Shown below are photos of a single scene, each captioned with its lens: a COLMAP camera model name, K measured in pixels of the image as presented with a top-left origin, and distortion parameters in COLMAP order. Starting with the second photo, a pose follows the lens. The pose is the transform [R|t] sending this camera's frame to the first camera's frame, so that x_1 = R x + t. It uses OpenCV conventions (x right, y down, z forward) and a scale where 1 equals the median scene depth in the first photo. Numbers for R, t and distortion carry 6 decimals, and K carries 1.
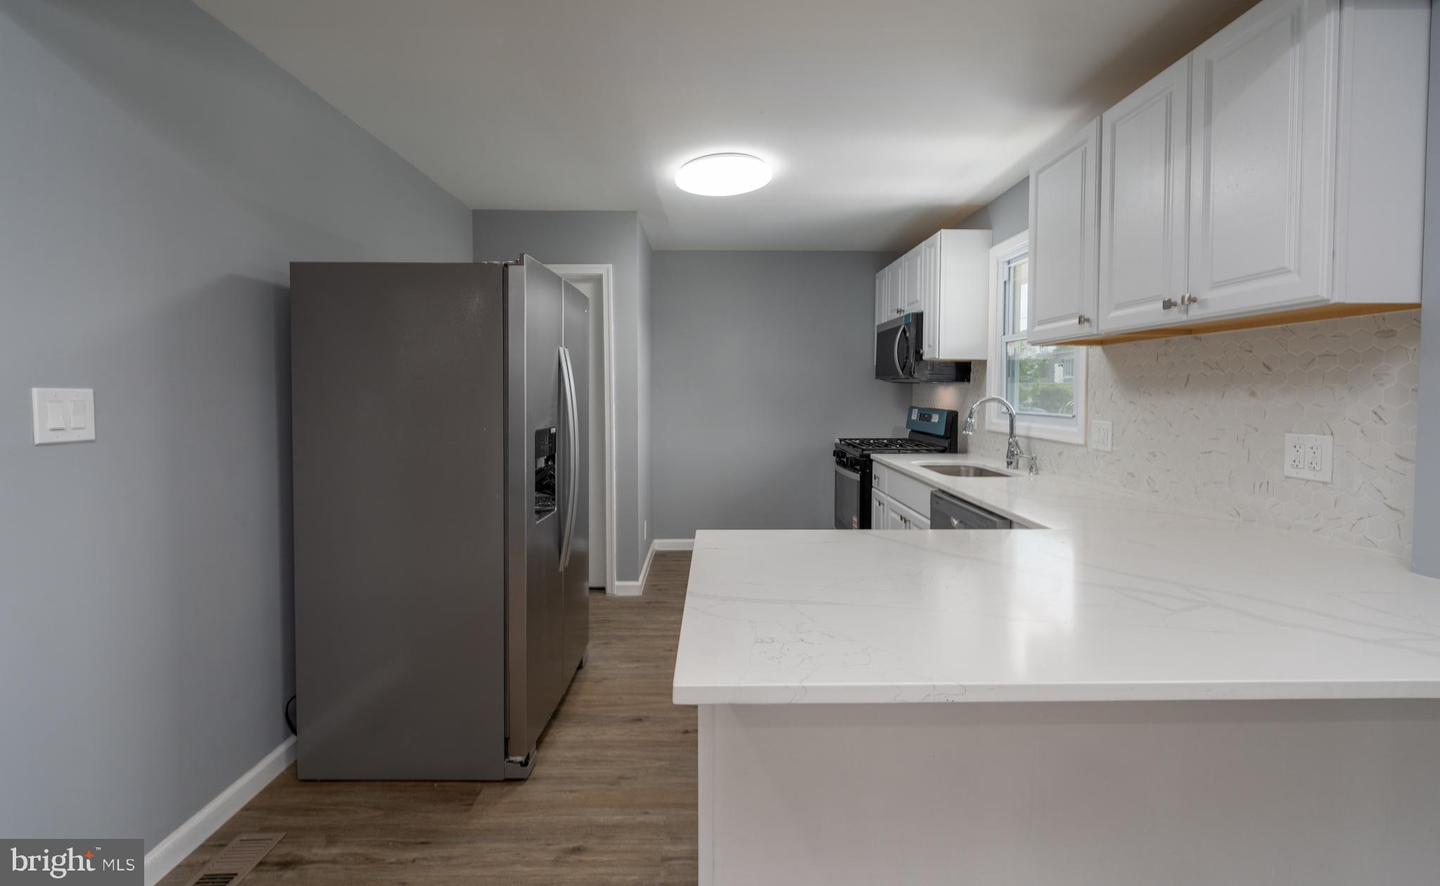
lens RADIAL K [[586.5, 0, 716.1], [0, 586.5, 410.1], [0, 0, 1]] dist [0.001156, -0.000228]
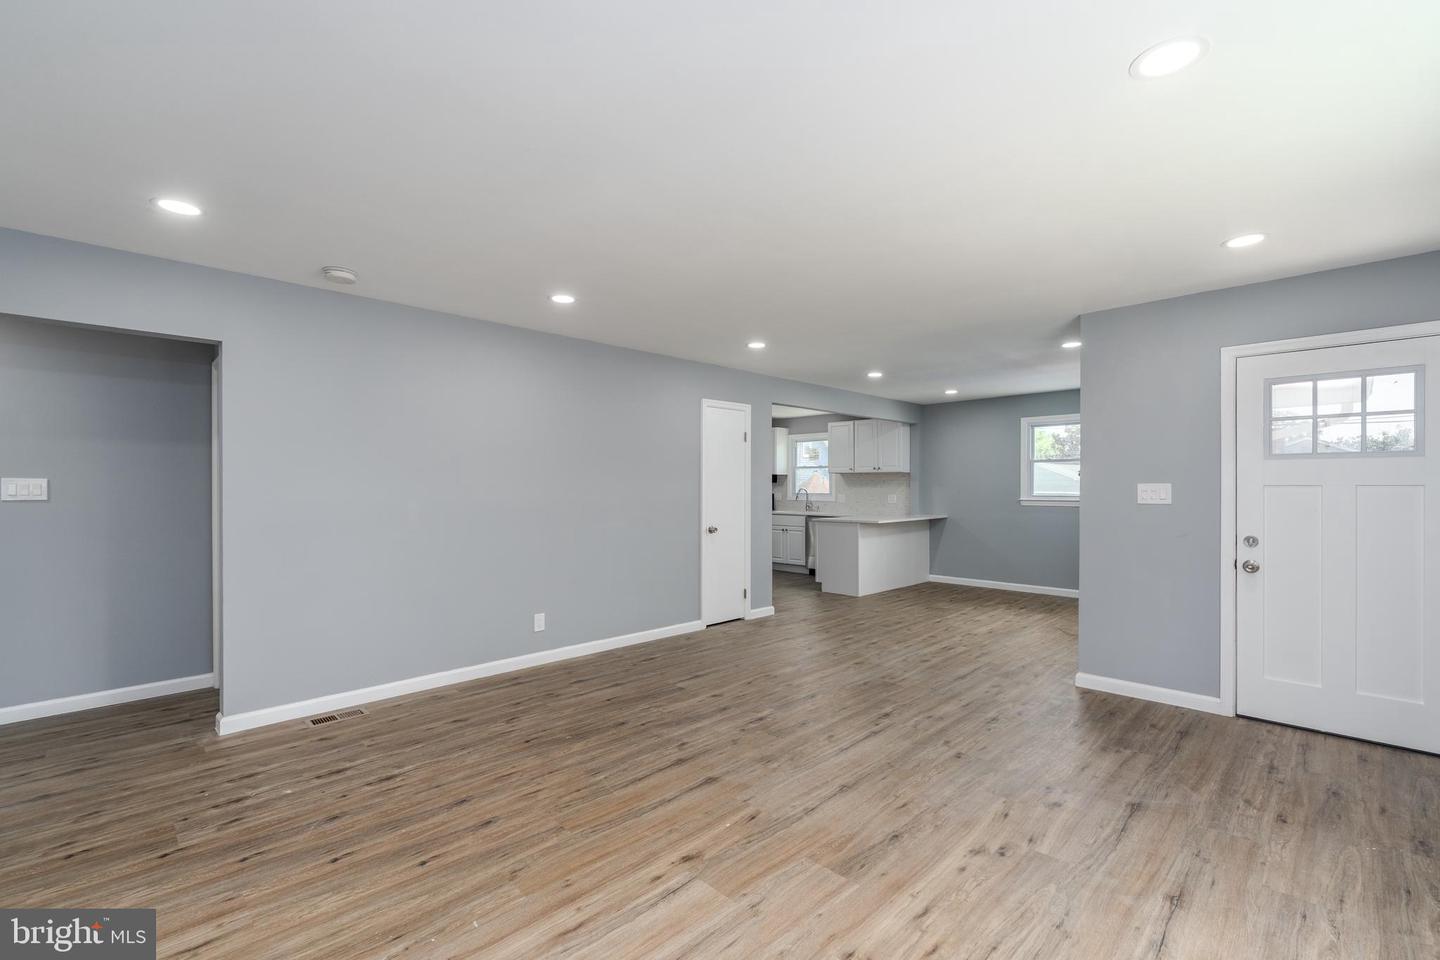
lens RADIAL K [[587.5, 0, 712.7], [0, 587.5, 493.6], [0, 0, 1]] dist [0.001484, -0.000590]
pose [[0.719517, -0.007997, 0.694429, -2.003565], [0.020954, 0.999728, -0.010197, 0.030026], [-0.694159, 0.021888, 0.719489, -0.884490]]
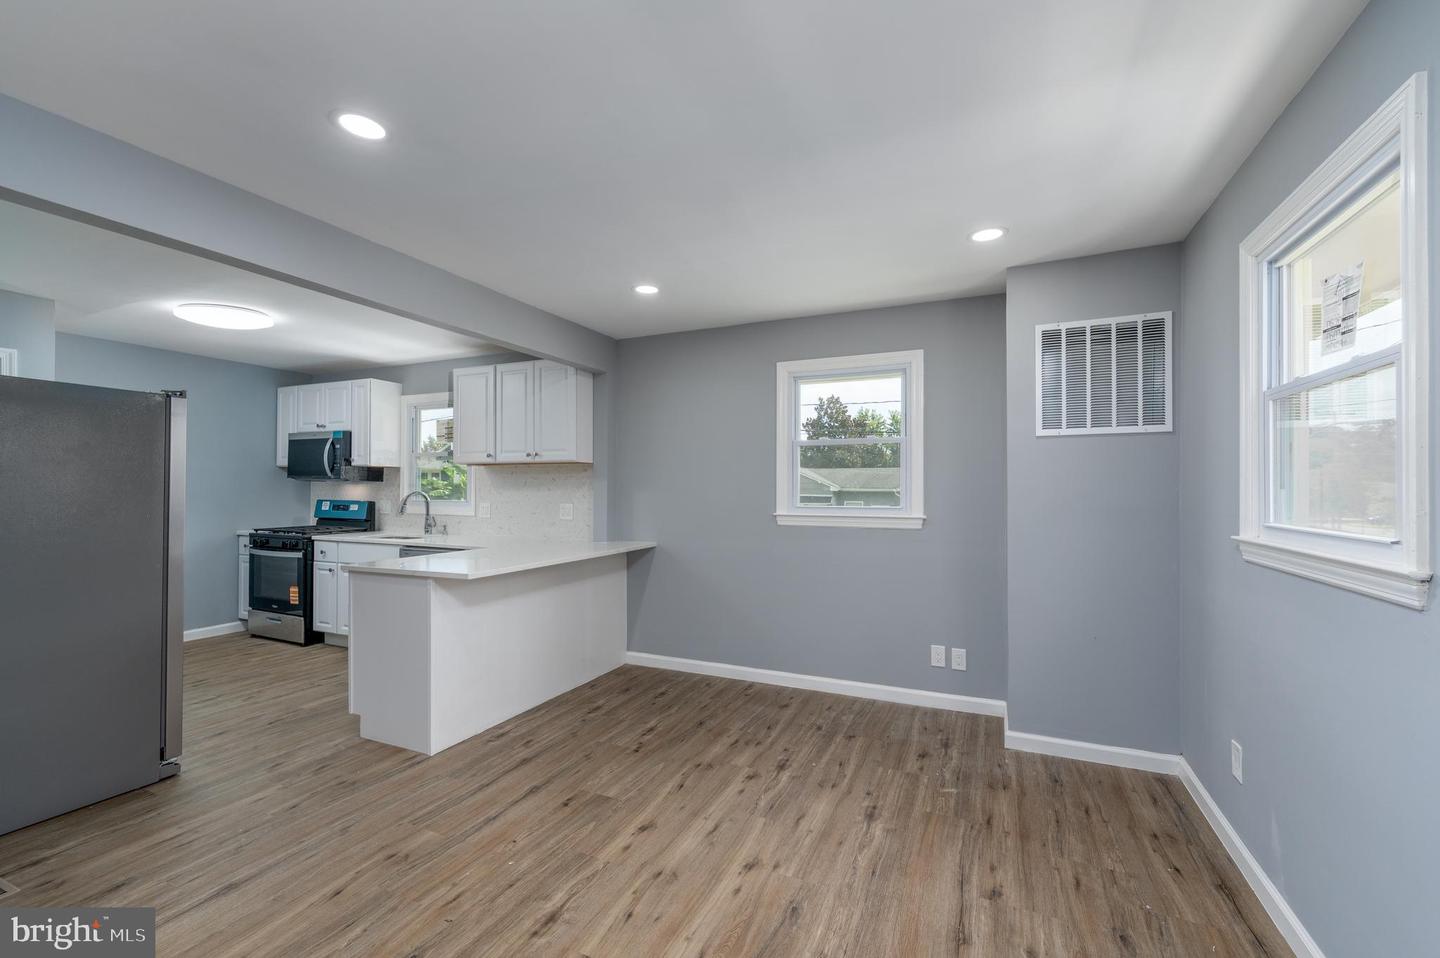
lens RADIAL K [[587.0, 0, 728.2], [0, 587.0, 484.4], [0, 0, 1]] dist [0.003314, -0.000572]
pose [[0.414007, 0.007807, 0.910240, -0.665819], [0.026801, 0.999425, -0.020762, 0.014911], [-0.909879, 0.032991, 0.413560, -0.472436]]
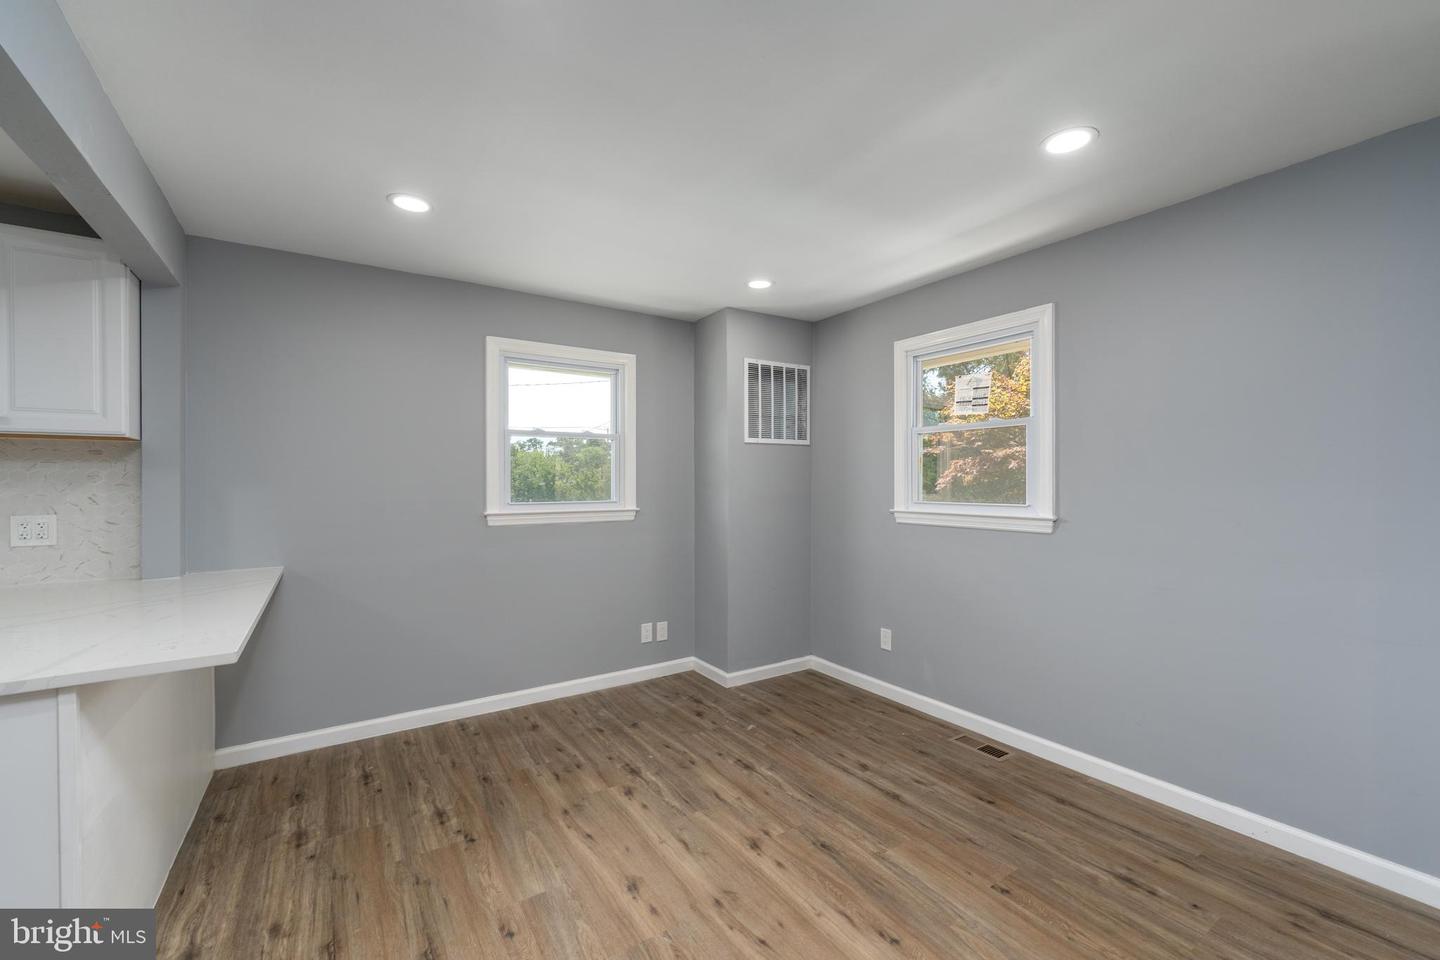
lens RADIAL K [[587.5, 0, 712.6], [0, 587.5, 483.3], [0, 0, 1]] dist [0.001484, -0.000590]
pose [[-0.539979, 0.000056, 0.841678, -0.604630], [0.029256, 0.999397, 0.018704, -0.008537], [-0.841170, 0.034724, -0.539655, 0.195298]]
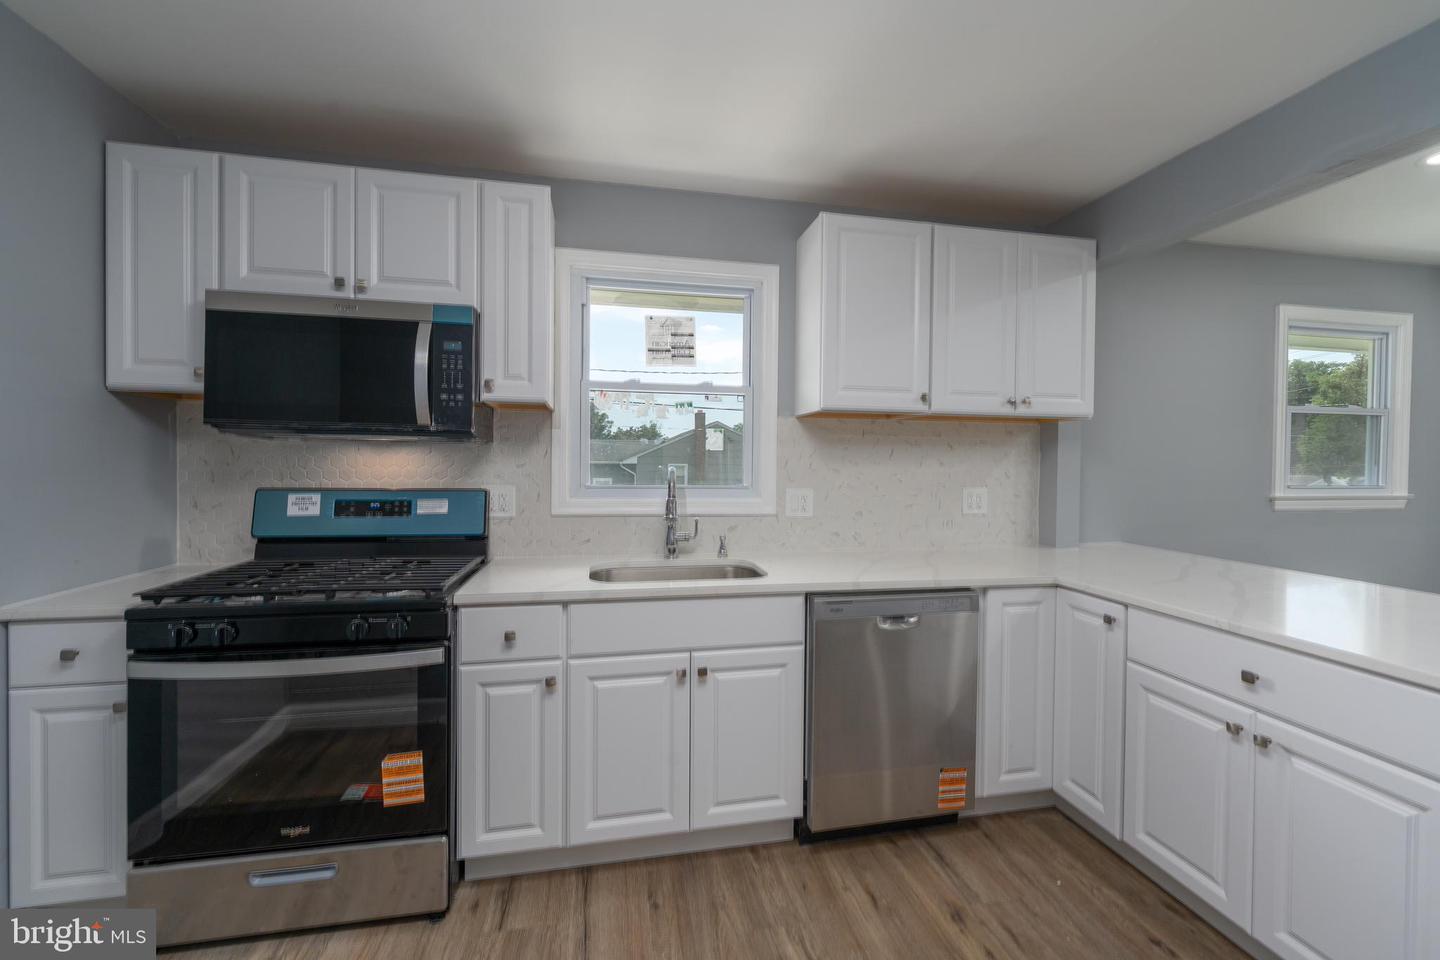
lens RADIAL K [[587.5, 0, 723.5], [0, 587.5, 466.8], [0, 0, 1]] dist [0.001484, -0.000590]
pose [[-0.190503, -0.013577, 0.981593, -0.272704], [0.022787, 0.999574, 0.018248, -0.035186], [-0.981422, 0.025844, -0.190112, 1.082376]]
